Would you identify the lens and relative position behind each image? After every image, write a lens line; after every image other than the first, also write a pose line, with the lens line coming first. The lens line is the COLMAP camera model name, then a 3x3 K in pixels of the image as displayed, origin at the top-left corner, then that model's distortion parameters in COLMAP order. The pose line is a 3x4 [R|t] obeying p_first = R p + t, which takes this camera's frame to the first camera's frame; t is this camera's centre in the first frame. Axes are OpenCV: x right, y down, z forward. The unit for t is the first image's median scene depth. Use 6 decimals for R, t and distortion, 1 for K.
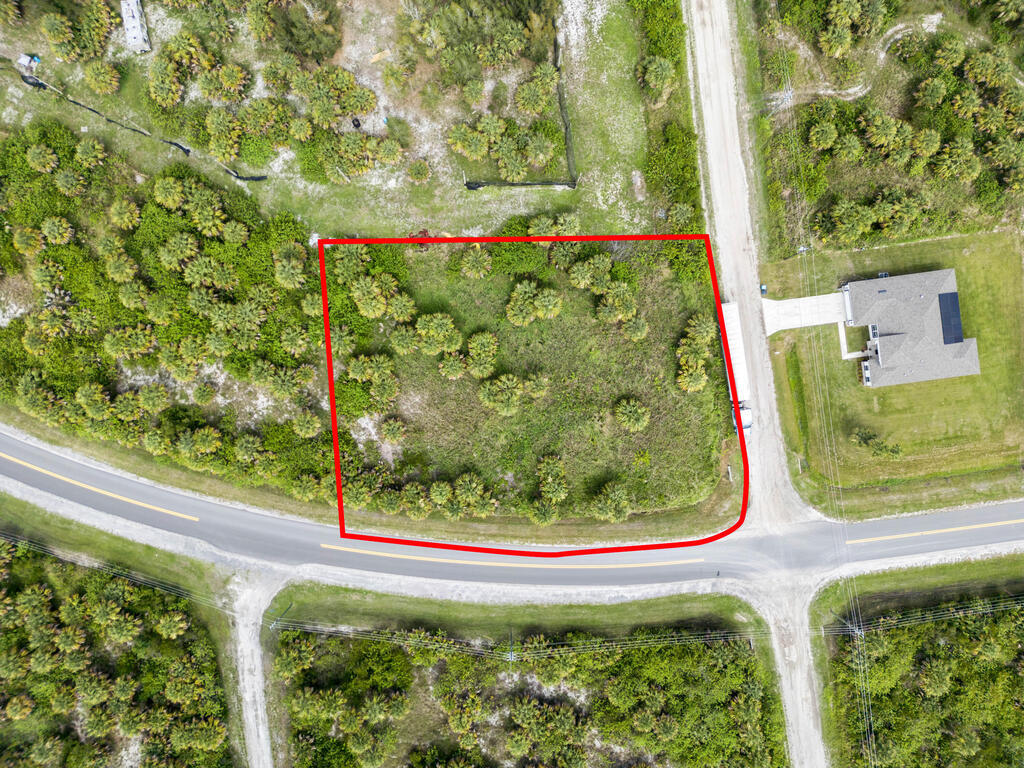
lens RADIAL K [[734.8, 0, 514.4], [0, 734.8, 382.0], [0, 0, 1]] dist [0.080411, -0.084784]
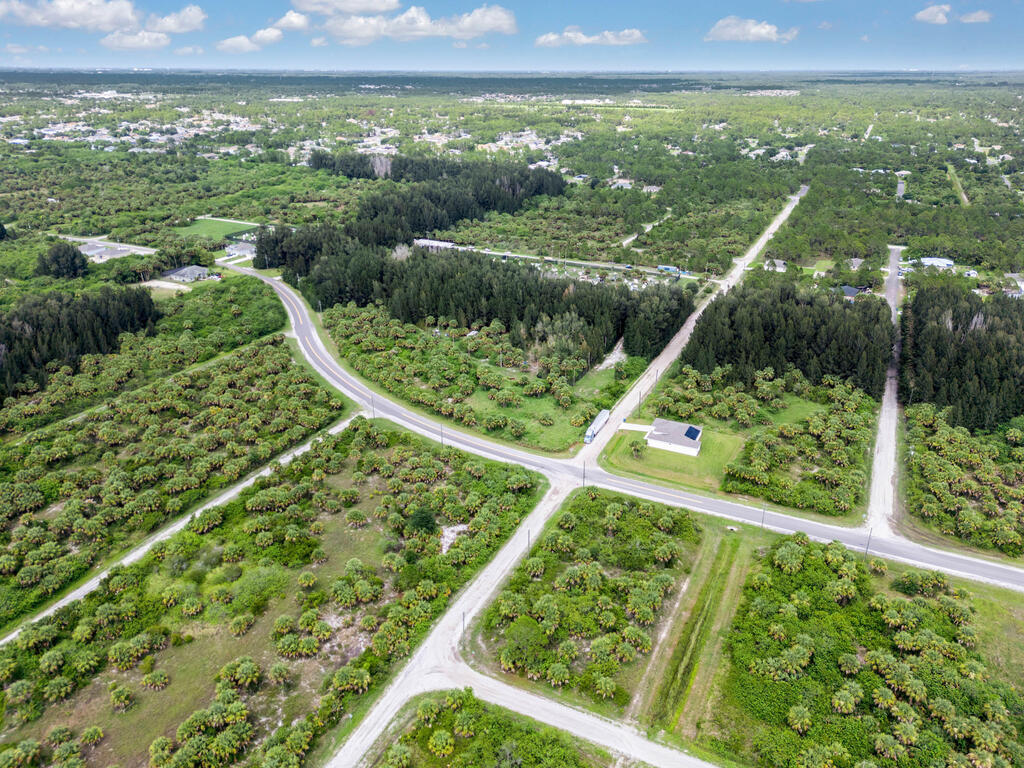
lens RADIAL K [[730.4, 0, 517.4], [0, 730.4, 383.3], [0, 0, 1]] dist [0.080662, -0.075063]
pose [[0.835803, 0.215716, -0.504875, 1.174756], [-0.548964, 0.314204, -0.774541, 1.766081], [-0.008448, 0.924523, 0.381033, 0.043780]]
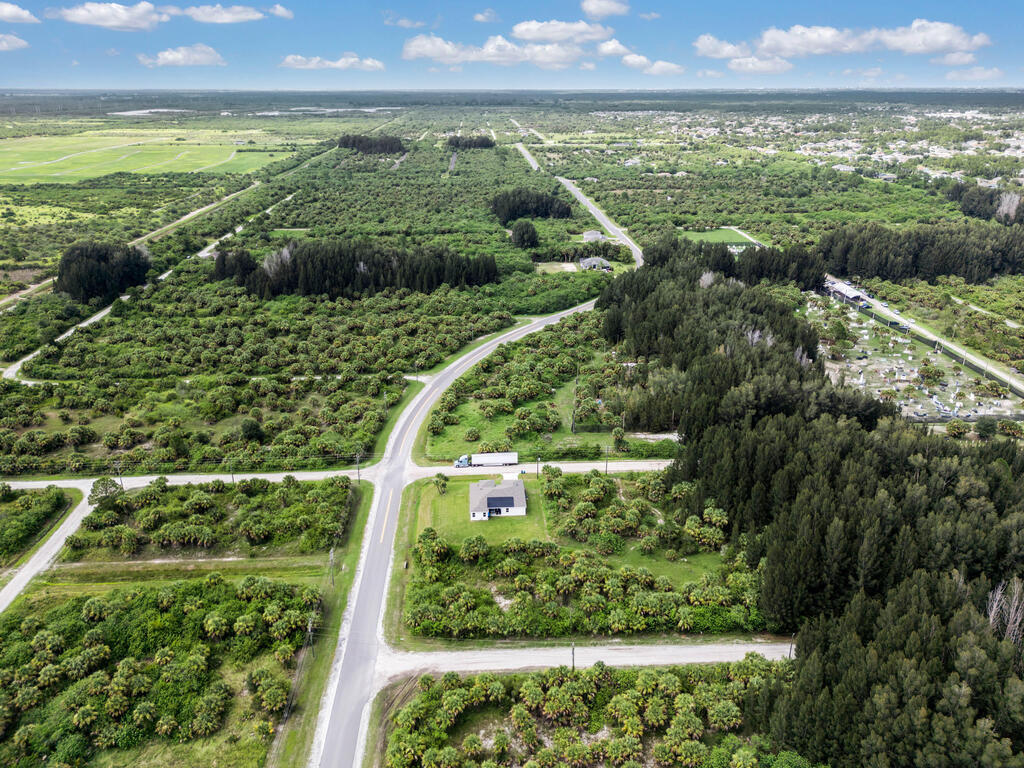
lens RADIAL K [[734.8, 0, 514.4], [0, 734.8, 382.0], [0, 0, 1]] dist [0.080411, -0.084784]
pose [[-0.078814, 0.363918, -0.928090, 2.144182], [-0.996816, -0.040094, 0.068928, -0.229949], [-0.012127, 0.930568, 0.365919, 0.023722]]
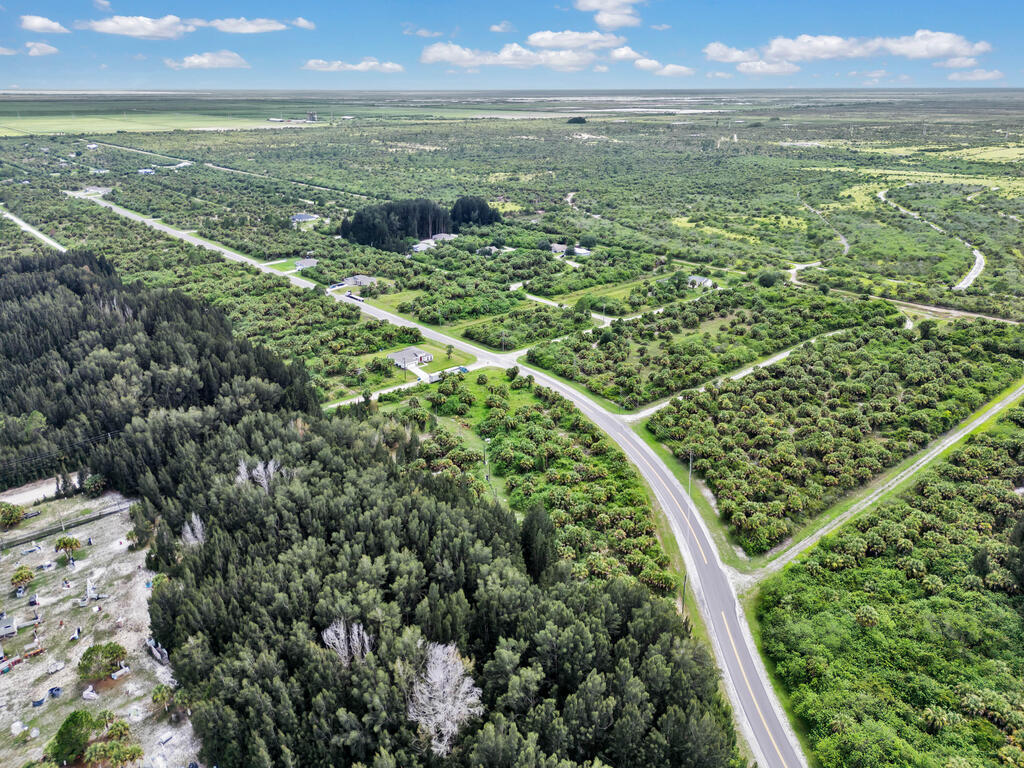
lens RADIAL K [[752.8, 0, 521.5], [0, 752.8, 368.8], [0, 0, 1]] dist [0.075421, -0.093999]
pose [[-0.563845, -0.294682, 0.771519, -2.036102], [0.825833, -0.211182, 0.522878, -1.271399], [0.008848, 0.931968, 0.362433, -0.050182]]
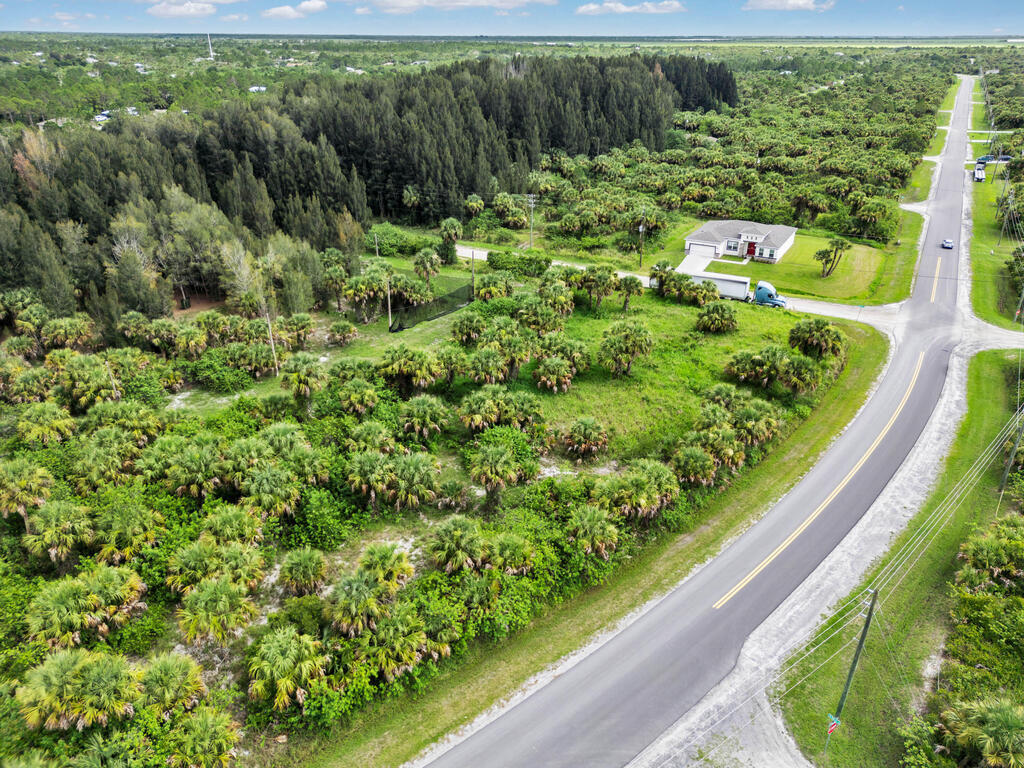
lens RADIAL K [[716.3, 0, 513.7], [0, 716.3, 381.8], [0, 0, 1]] dist [0.071096, -0.076458]
pose [[0.604981, -0.345531, 0.717361, -0.610624], [0.796176, 0.251056, -0.550522, 0.333830], [0.010125, 0.904201, 0.426988, 0.690221]]
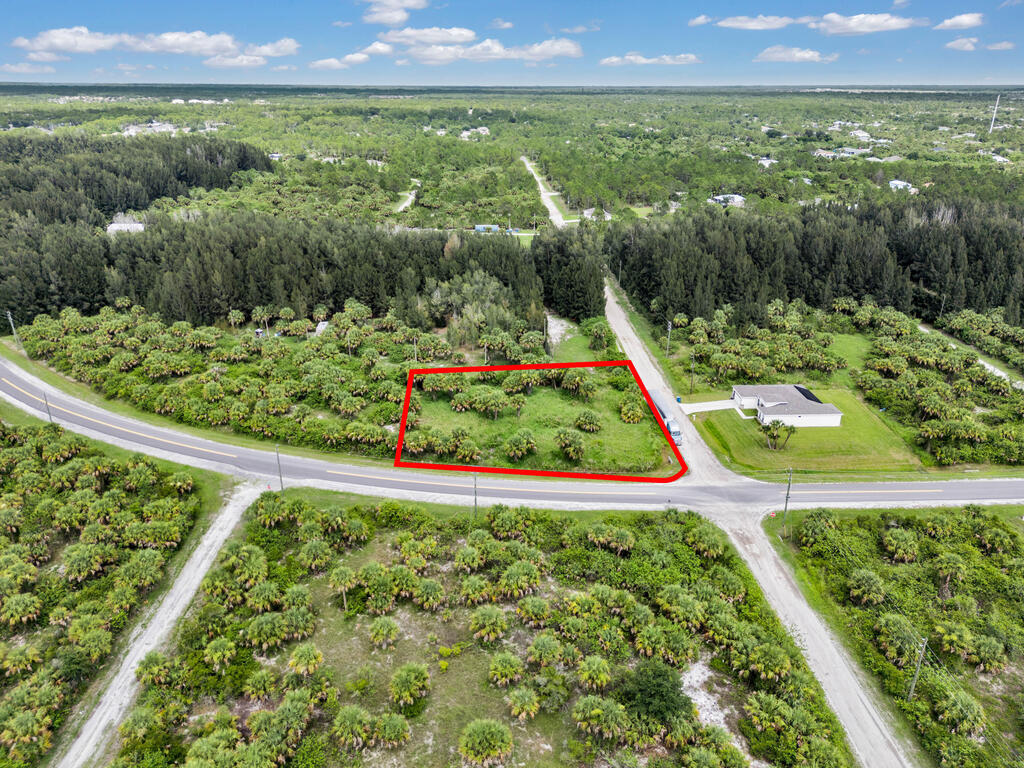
lens RADIAL K [[739.9, 0, 514.5], [0, 739.9, 379.5], [0, 0, 1]] dist [0.024601, 0.000009]
pose [[0.996140, 0.032408, -0.081578, 0.130649], [-0.087773, 0.356182, -0.930285, 1.252183], [-0.001092, 0.933854, 0.357652, 0.443380]]
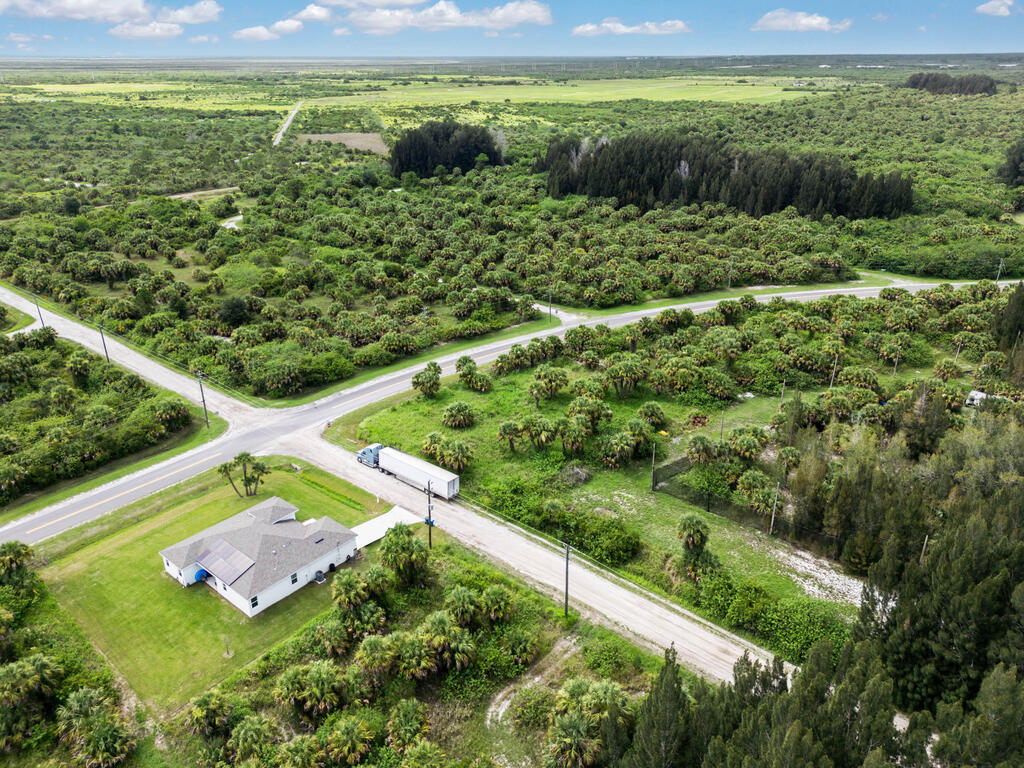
lens RADIAL K [[734.8, 0, 514.4], [0, 734.8, 382.0], [0, 0, 1]] dist [0.080411, -0.084784]
pose [[-0.736396, 0.270256, -0.620228, 0.770674], [-0.676468, -0.308469, 0.668759, -0.740590], [-0.010585, 0.912036, 0.409974, 0.480691]]
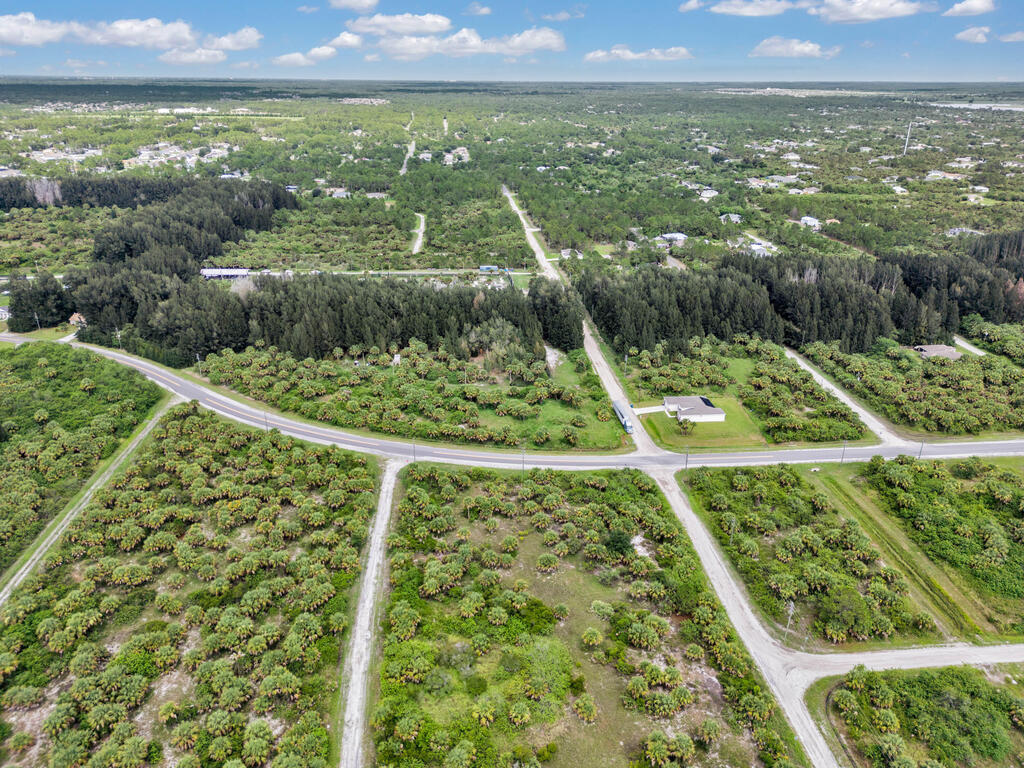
lens RADIAL K [[738.9, 0, 514.3], [0, 738.9, 330.6], [0, 0, 1]] dist [0.030963, 0.000477]
pose [[0.999128, 0.016699, -0.038274, 0.041580], [-0.041565, 0.309606, -0.949956, 2.103207], [-0.004013, 0.950718, 0.310030, 0.025945]]
